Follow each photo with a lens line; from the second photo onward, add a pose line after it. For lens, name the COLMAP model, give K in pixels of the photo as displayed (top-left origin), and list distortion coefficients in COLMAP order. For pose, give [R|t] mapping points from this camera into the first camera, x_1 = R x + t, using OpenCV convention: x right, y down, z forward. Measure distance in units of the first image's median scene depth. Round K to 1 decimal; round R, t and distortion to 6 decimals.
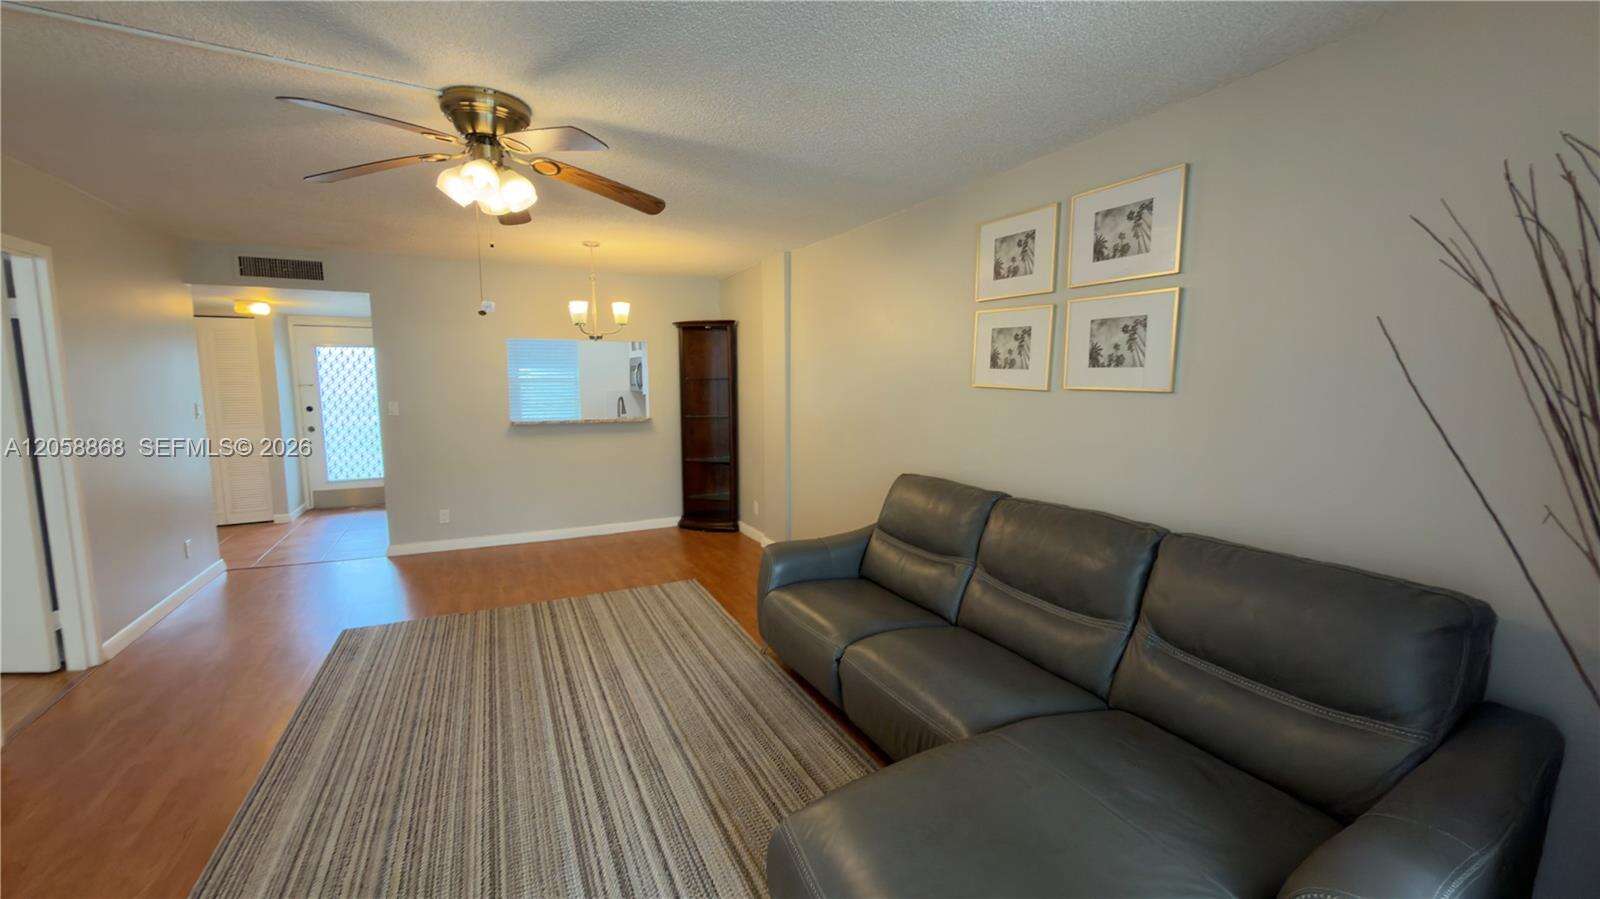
lens RADIAL K [[639.5, 0, 800.0], [0, 639.5, 449.5], [0, 0, 1]] dist [-0.000633, -0.000038]
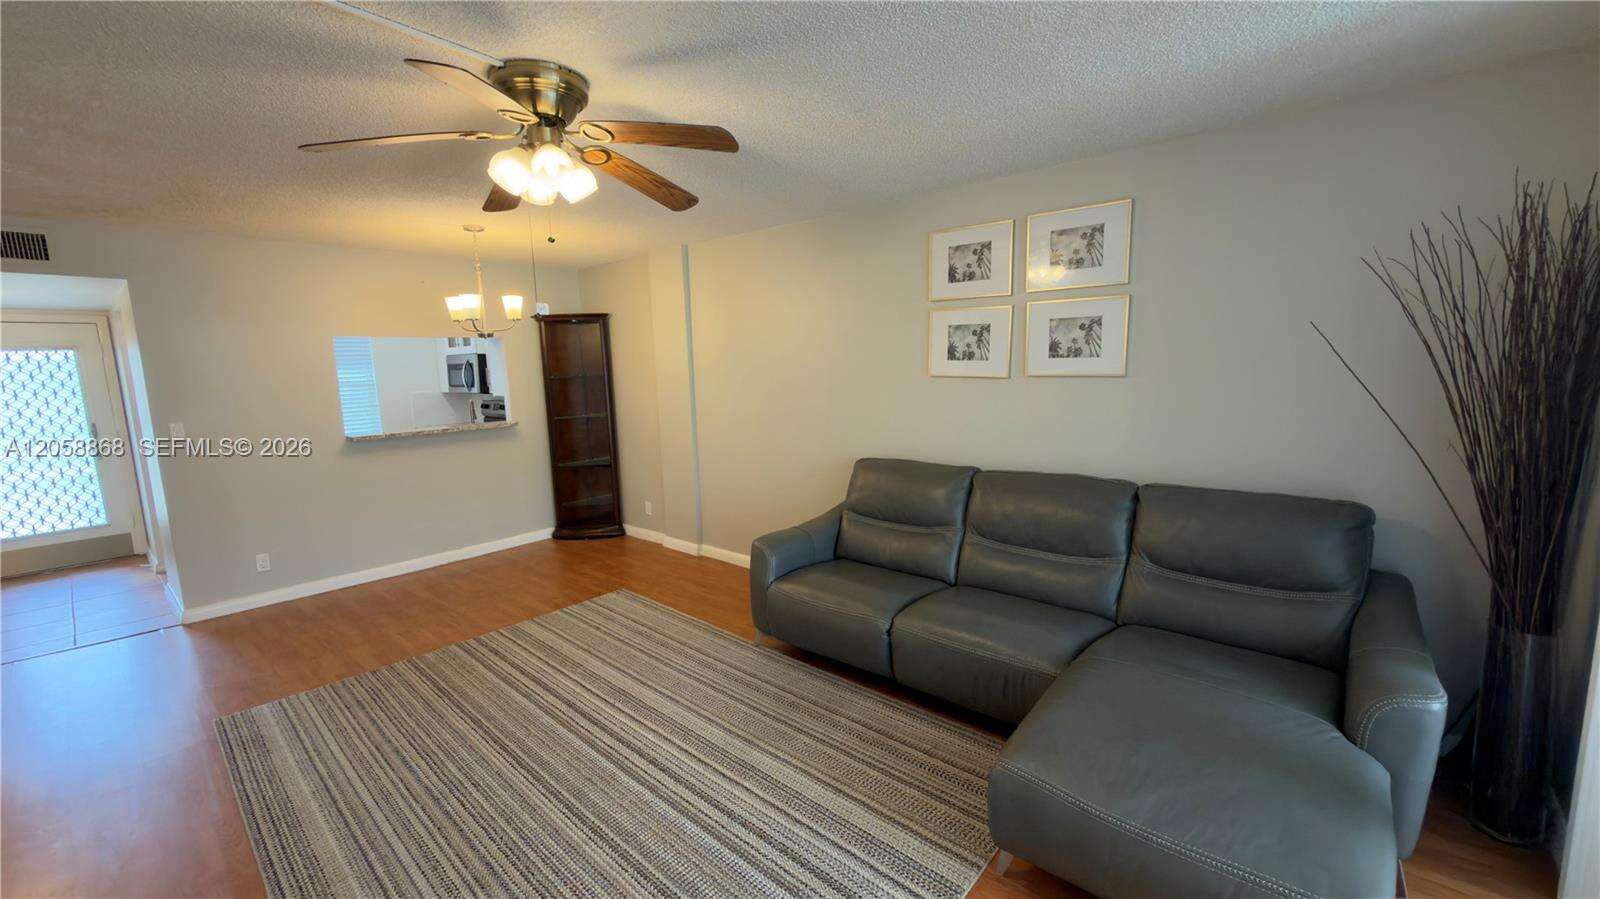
lens RADIAL K [[639.5, 0, 800.0], [0, 639.5, 449.5], [0, 0, 1]] dist [-0.000633, -0.000038]
pose [[0.928151, -0.078839, 0.363758, -0.395805], [0.071780, 0.996878, 0.032908, -0.025073], [-0.365217, -0.004433, 0.930912, 0.031006]]
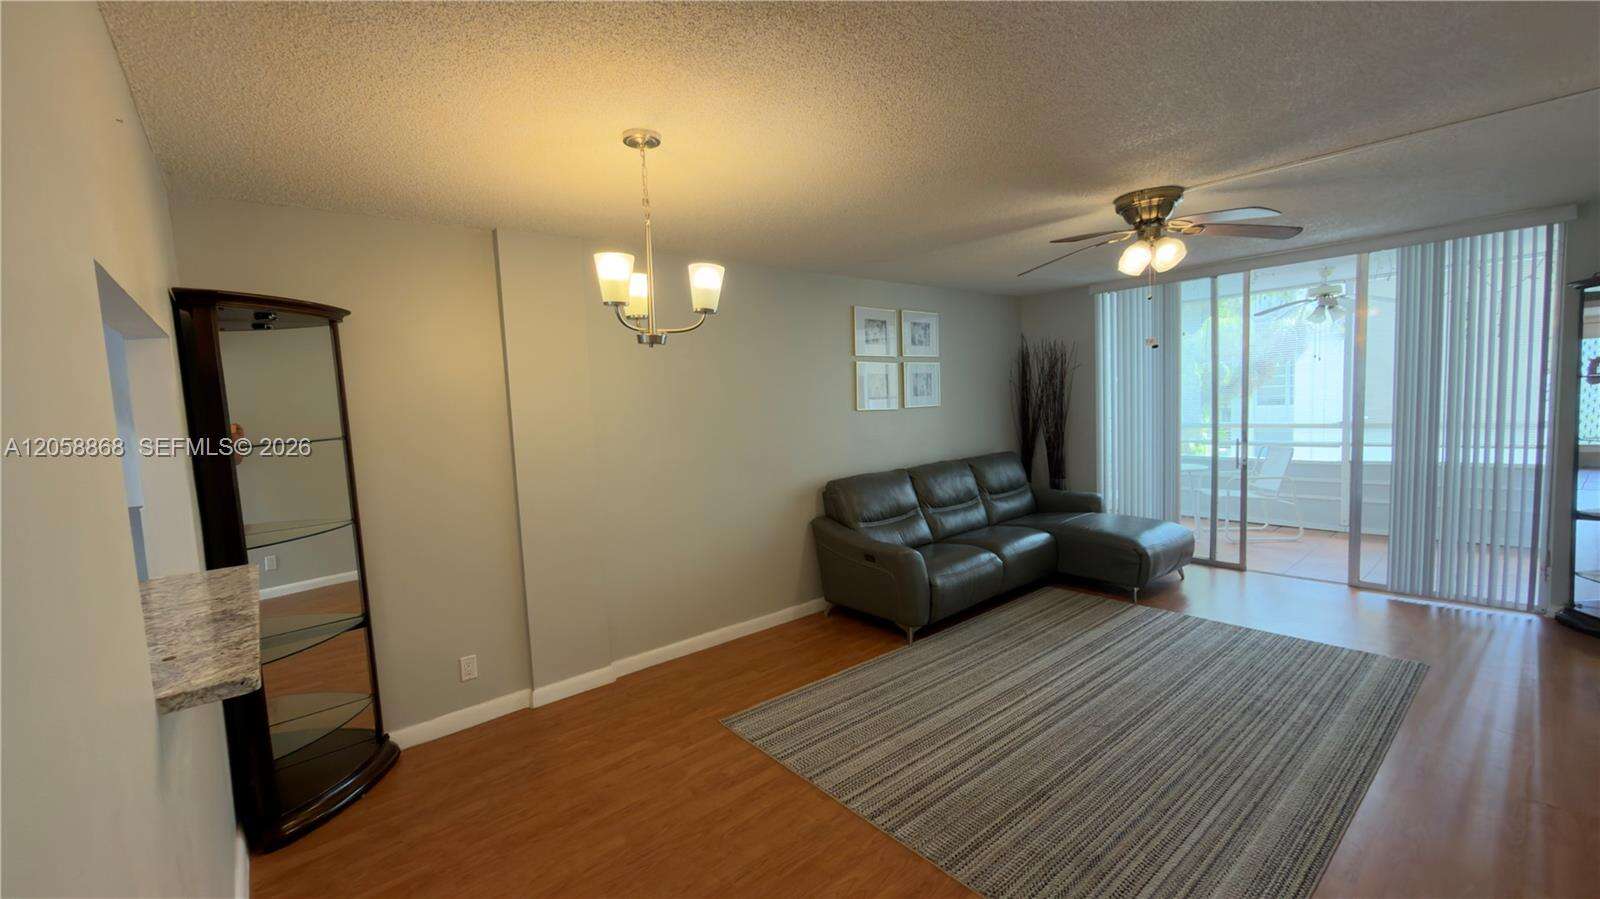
lens RADIAL K [[639.5, 0, 800.0], [0, 639.5, 449.5], [0, 0, 1]] dist [-0.000633, -0.000038]
pose [[-0.234263, -0.068586, 0.969751, -1.275938], [0.154400, 0.982223, 0.106767, -0.206582], [-0.959834, 0.174741, -0.219509, 1.606322]]
